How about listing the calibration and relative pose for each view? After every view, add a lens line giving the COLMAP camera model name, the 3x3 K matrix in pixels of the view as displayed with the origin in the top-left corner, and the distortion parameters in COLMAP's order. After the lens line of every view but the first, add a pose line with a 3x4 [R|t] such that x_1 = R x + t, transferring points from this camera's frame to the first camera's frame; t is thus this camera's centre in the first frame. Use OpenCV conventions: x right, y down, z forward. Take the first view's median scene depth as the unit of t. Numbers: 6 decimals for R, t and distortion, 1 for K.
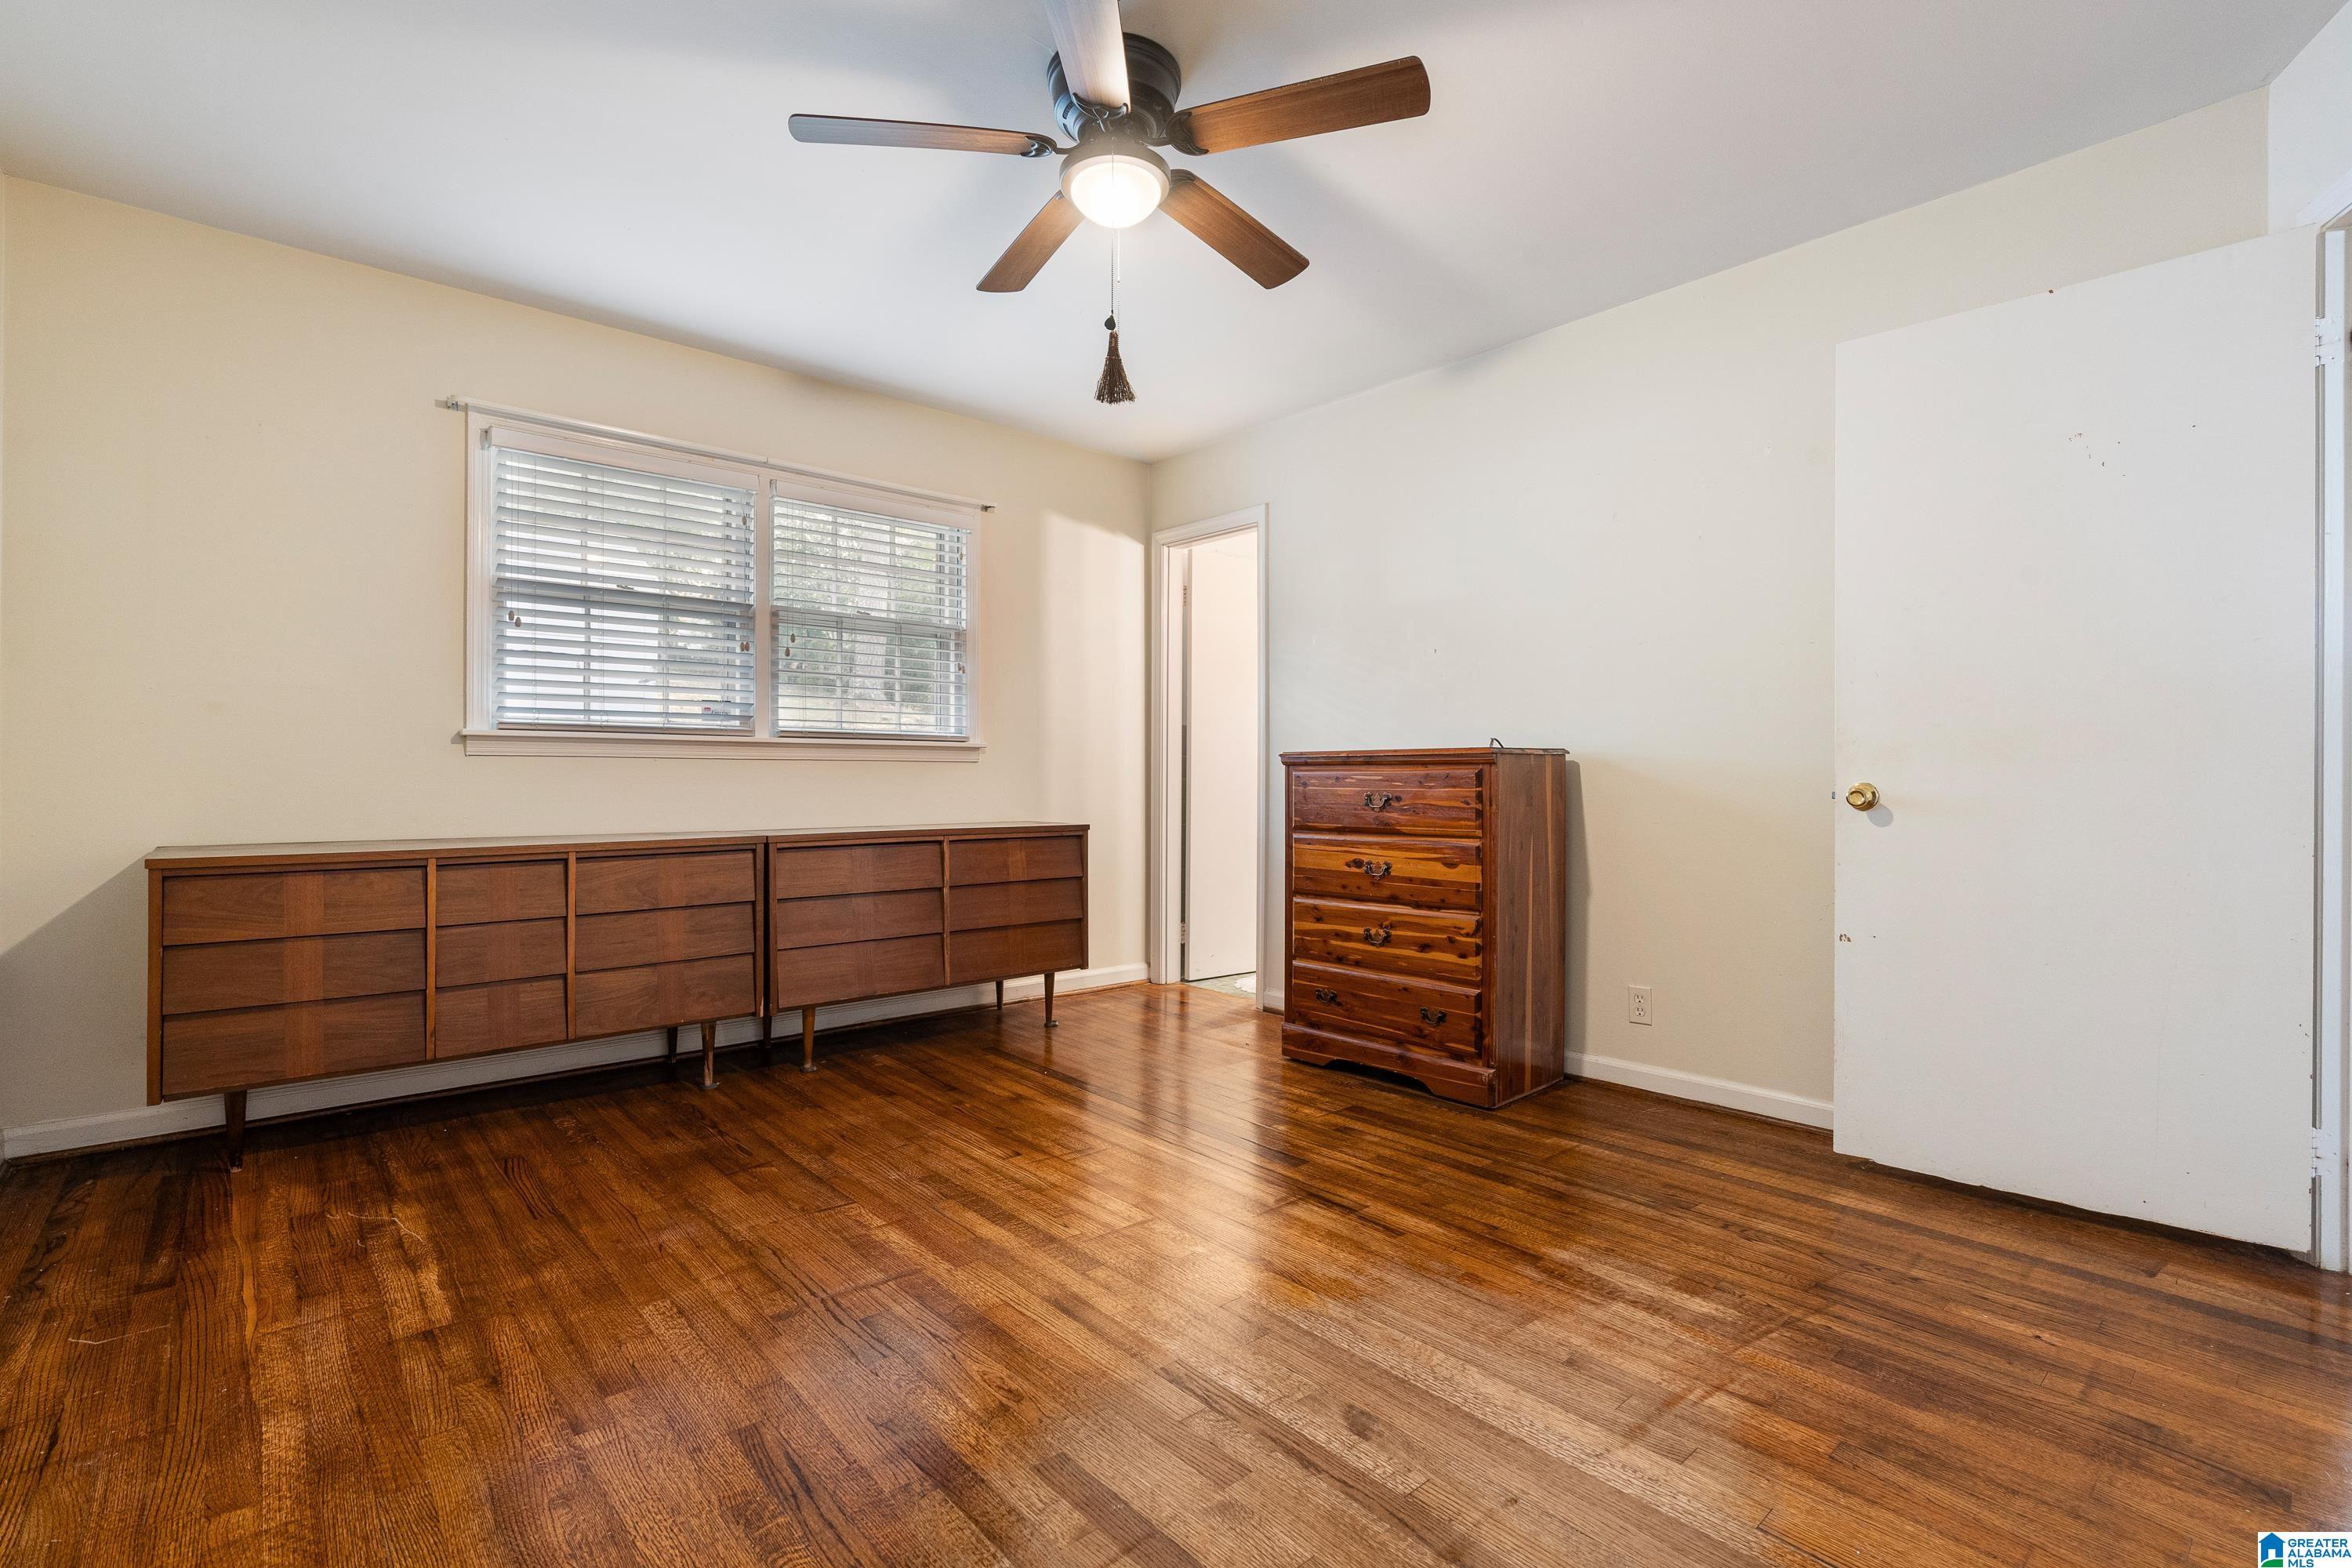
lens RADIAL K [[1071.1, 0, 1162.6], [0, 1071.1, 780.6], [0, 0, 1]] dist [-0.002862, 0.000110]
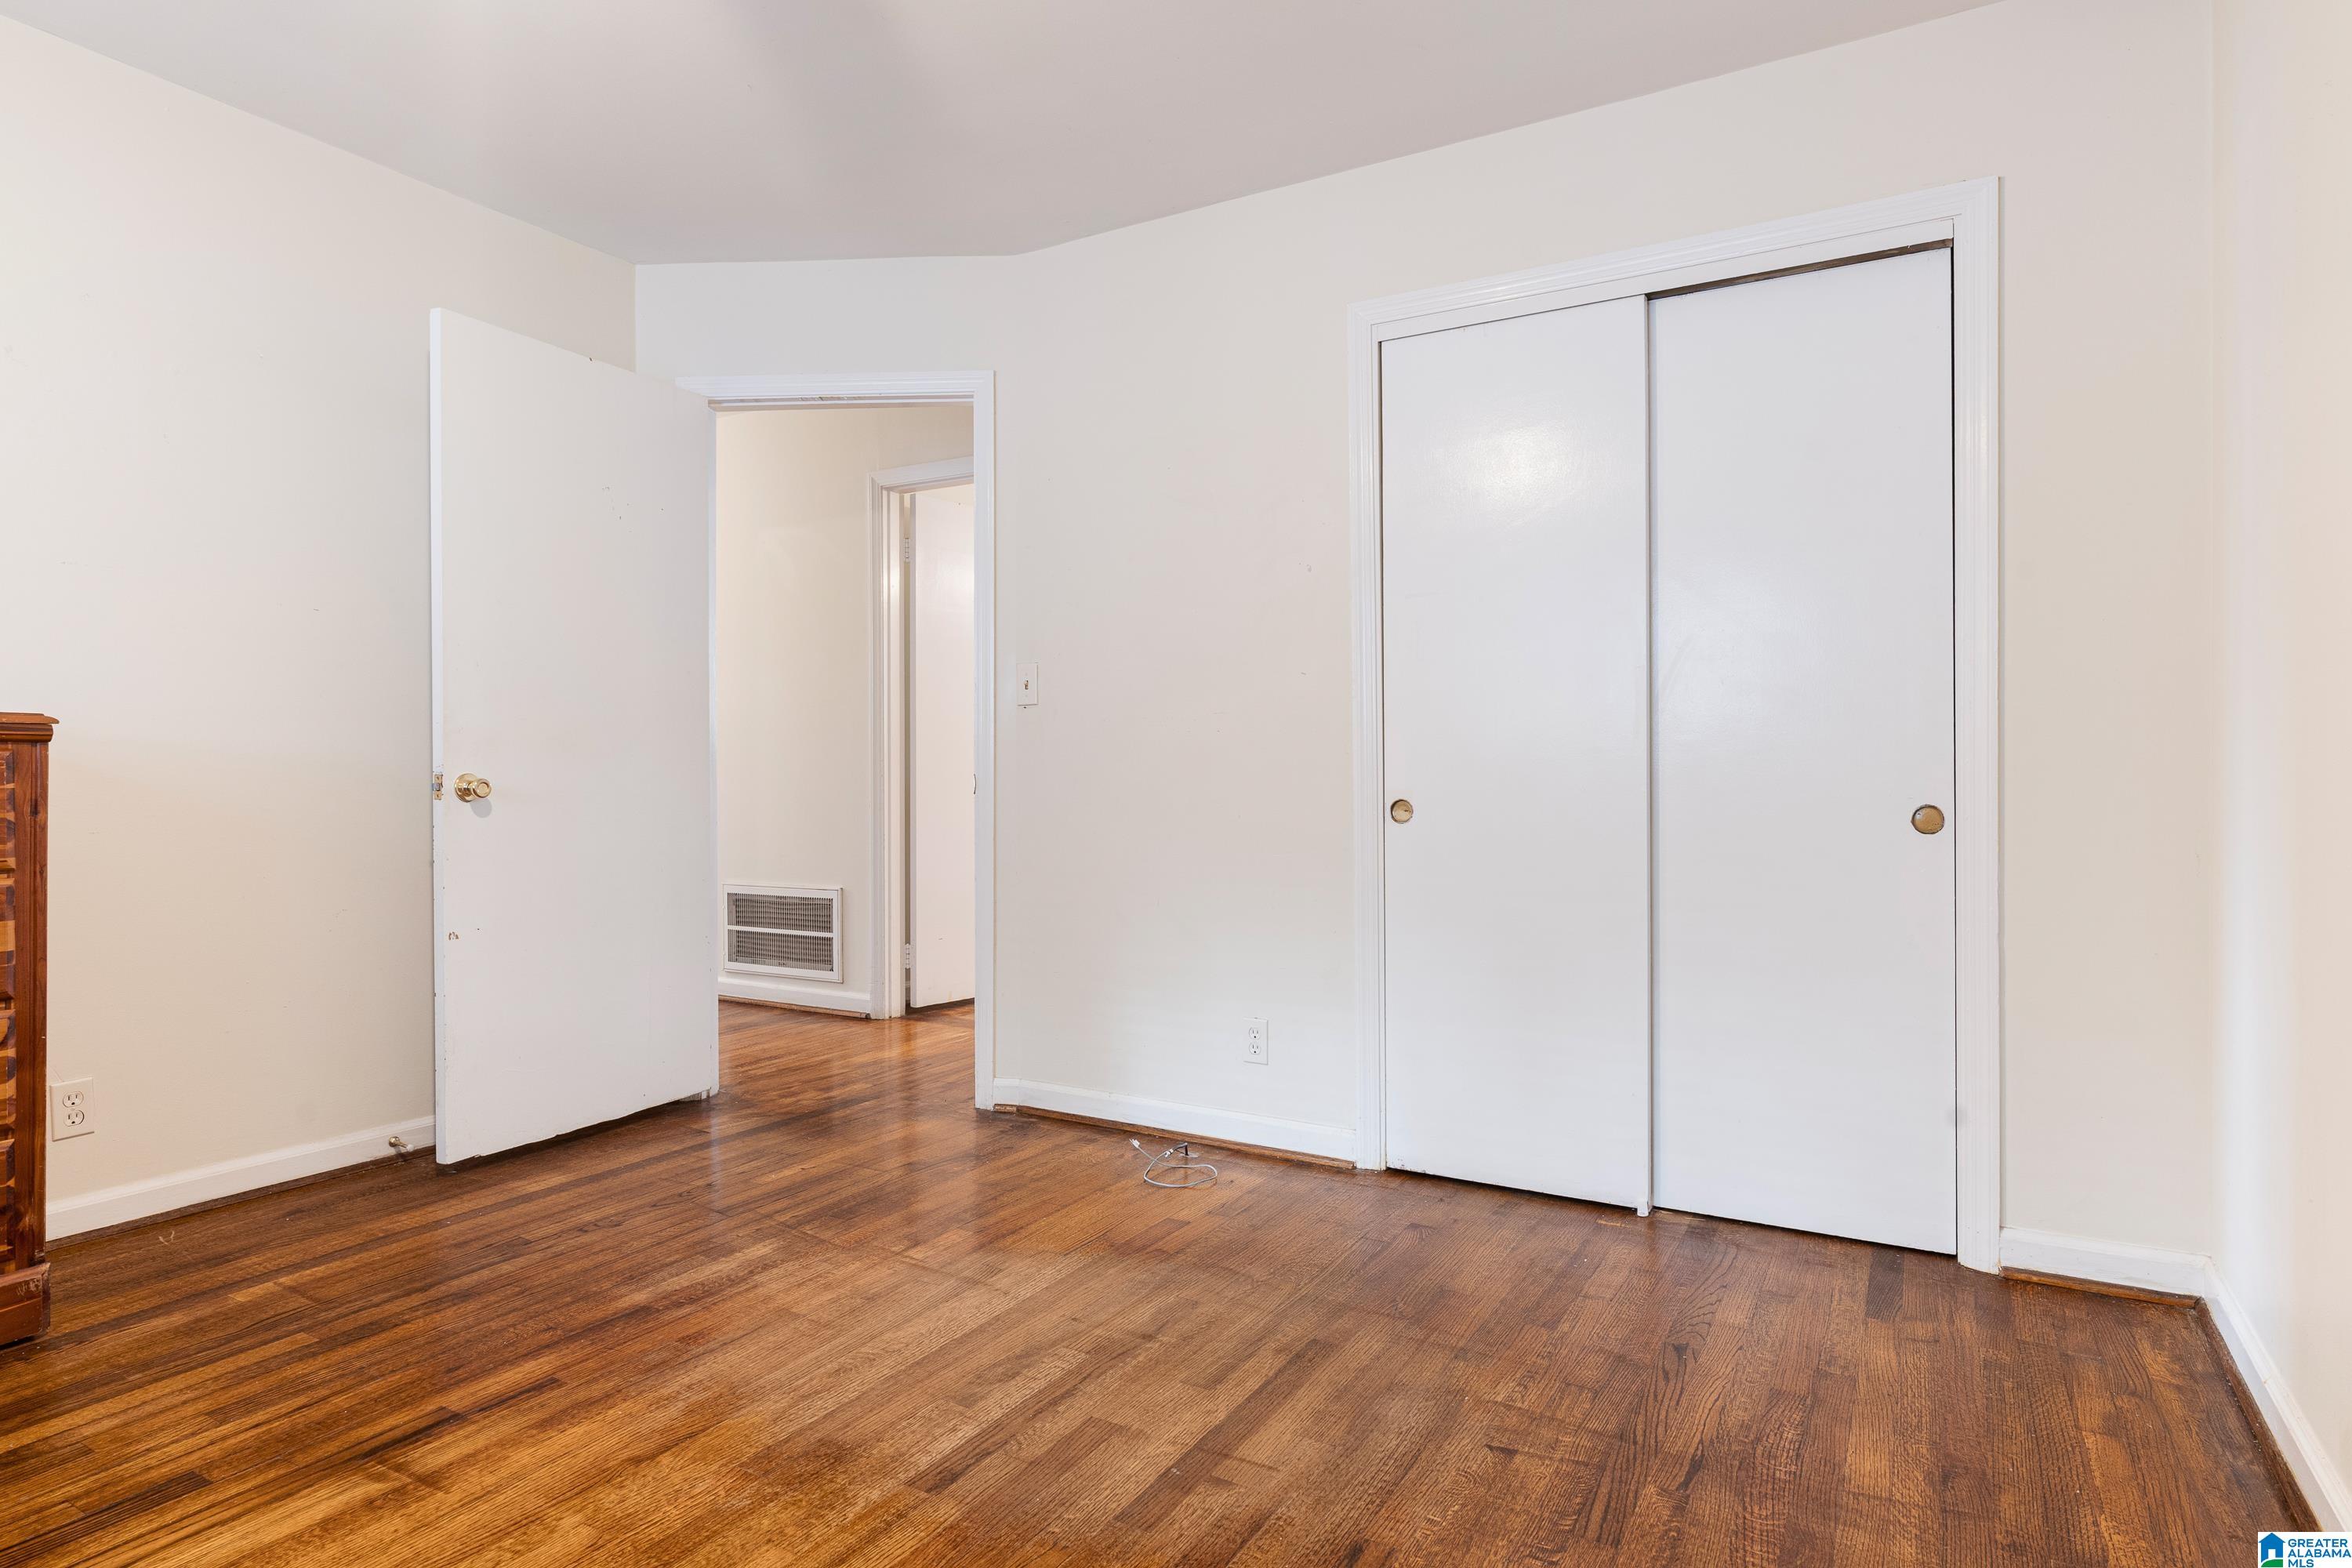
lens RADIAL K [[1302.7, 0, 1179.7], [0, 1302.7, 780.7], [0, 0, 1]] dist [0.010045, -0.002929]
pose [[-0.322299, -0.008485, 0.946600, -0.714338], [-0.003626, 0.999964, 0.007728, -0.003052], [-0.946631, -0.000942, -0.322318, 0.808742]]
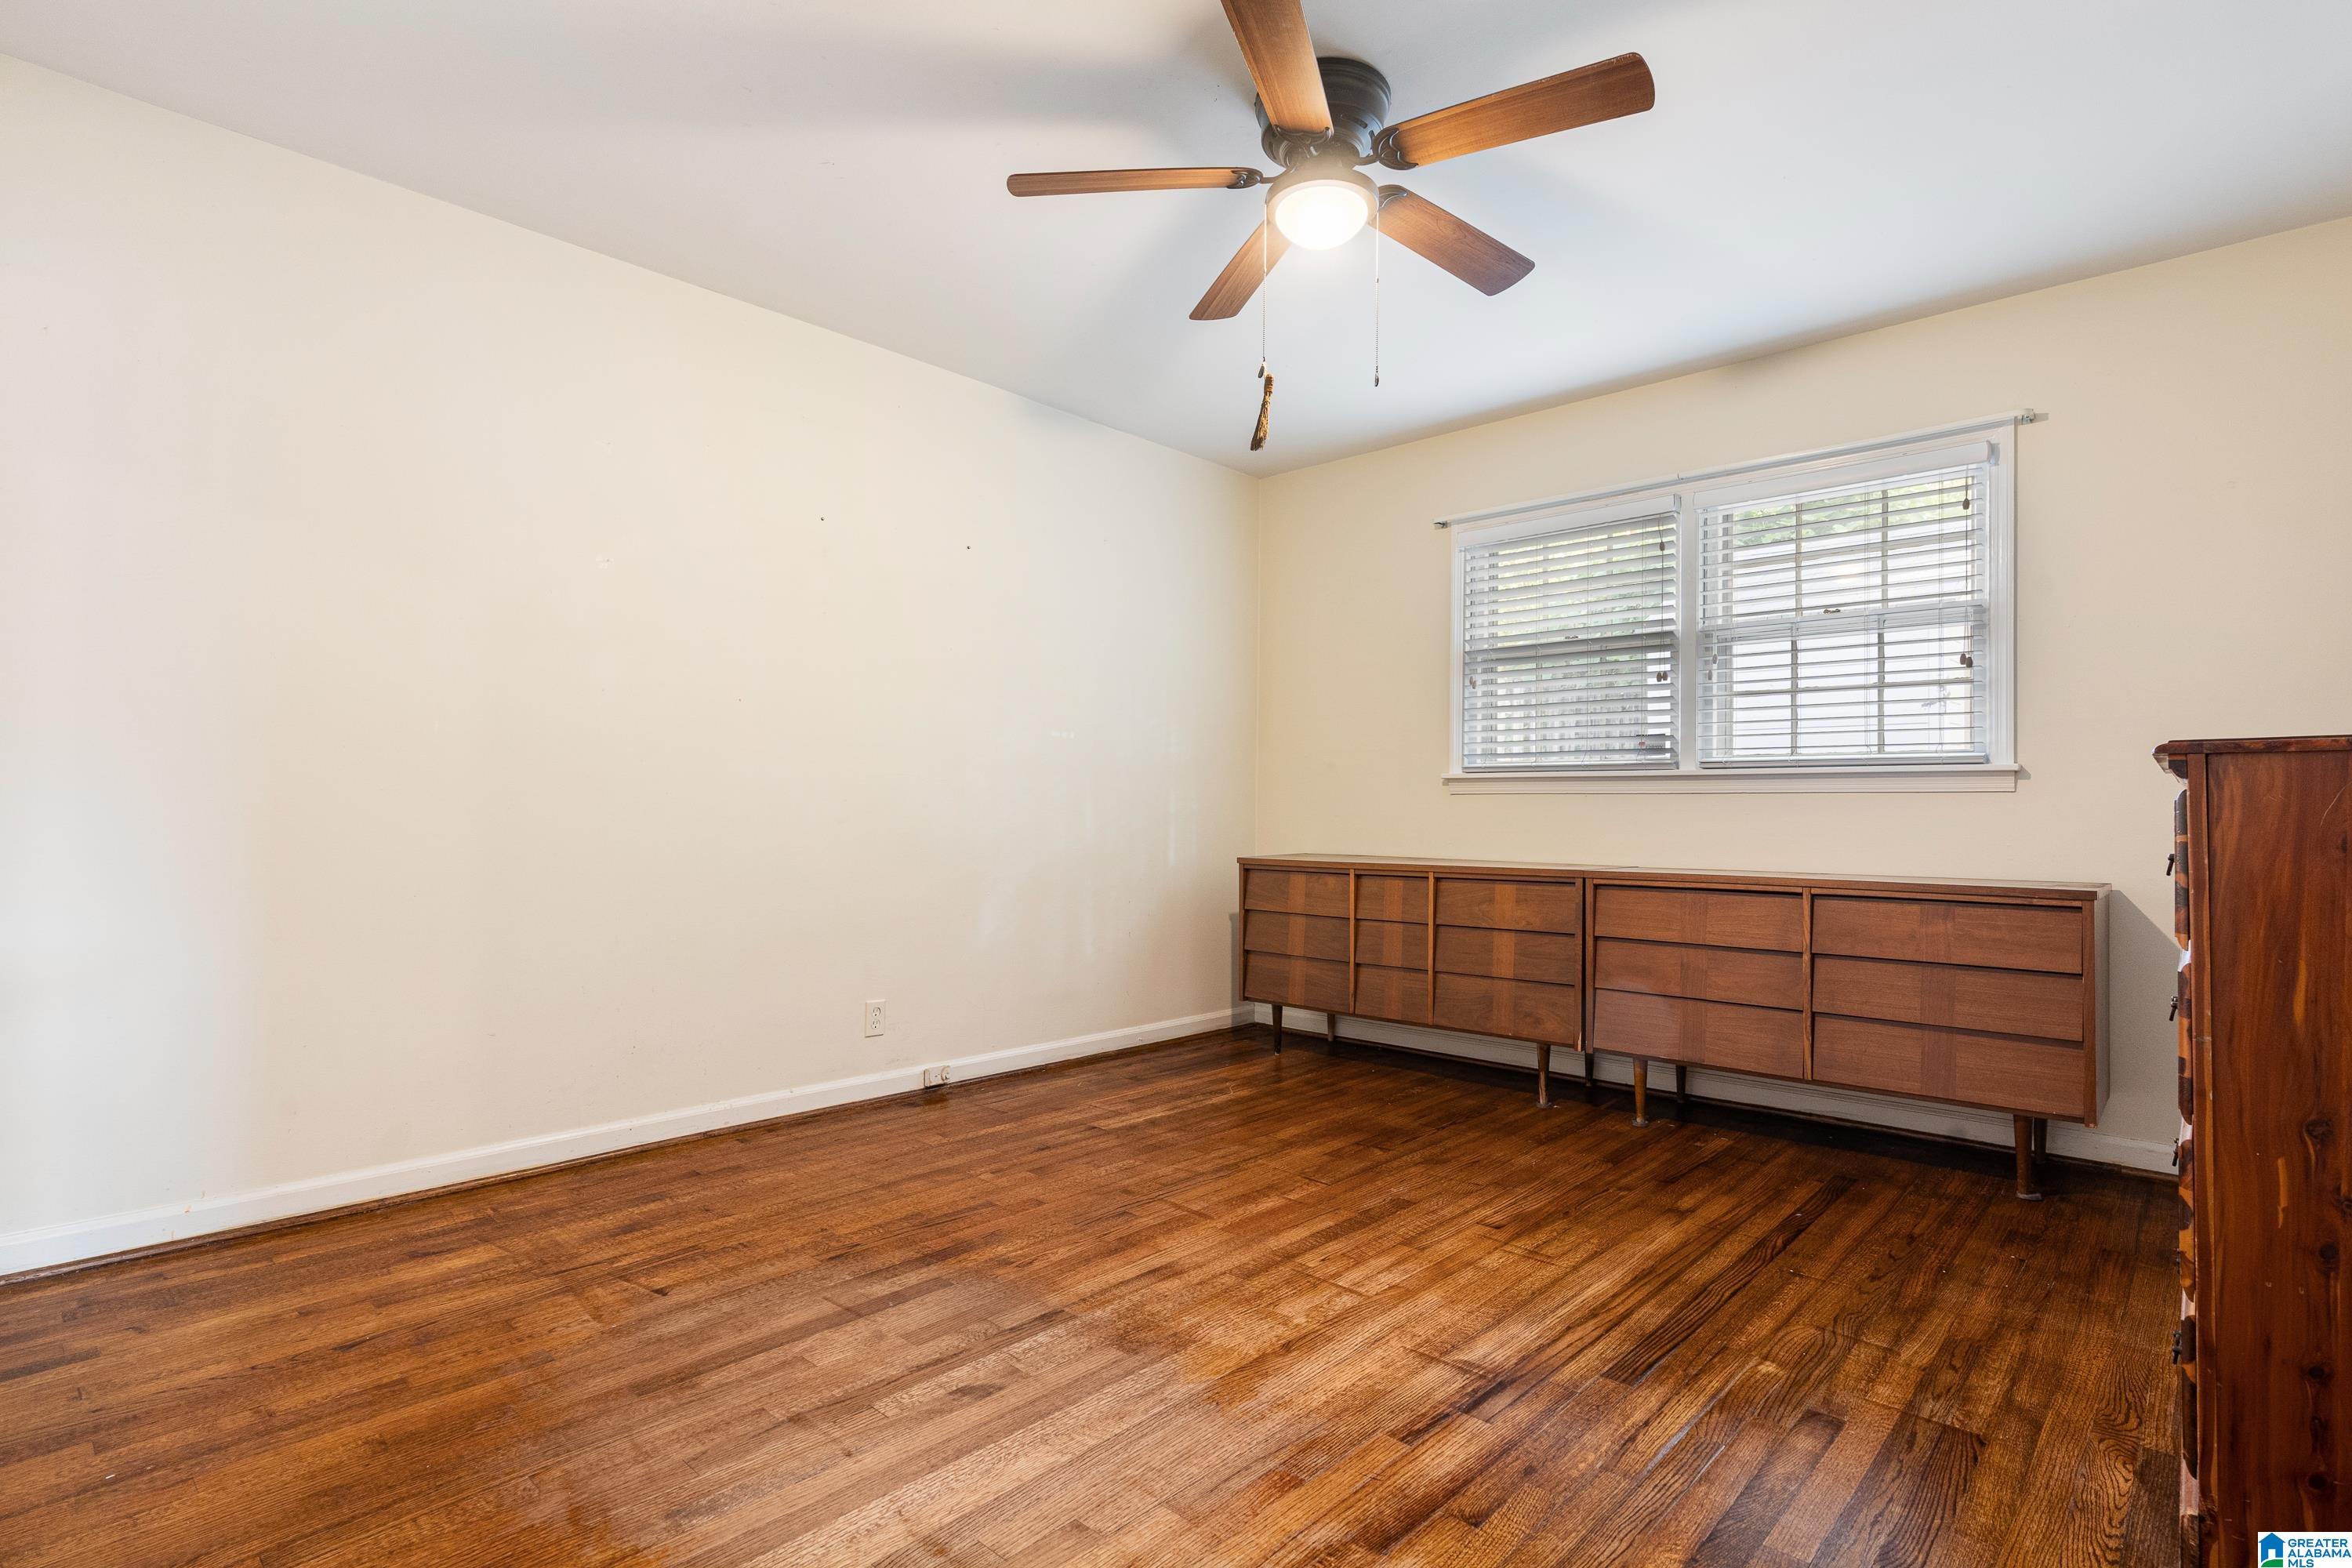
lens RADIAL K [[1153.1, 0, 1167.7], [0, 1153.1, 789.4], [0, 0, 1]] dist [0.005480, 0.002935]
pose [[0.099220, -0.020614, -0.994852, 0.909187], [-0.007498, 0.999742, -0.021463, 0.002979], [0.995037, 0.009589, 0.099040, 0.697336]]
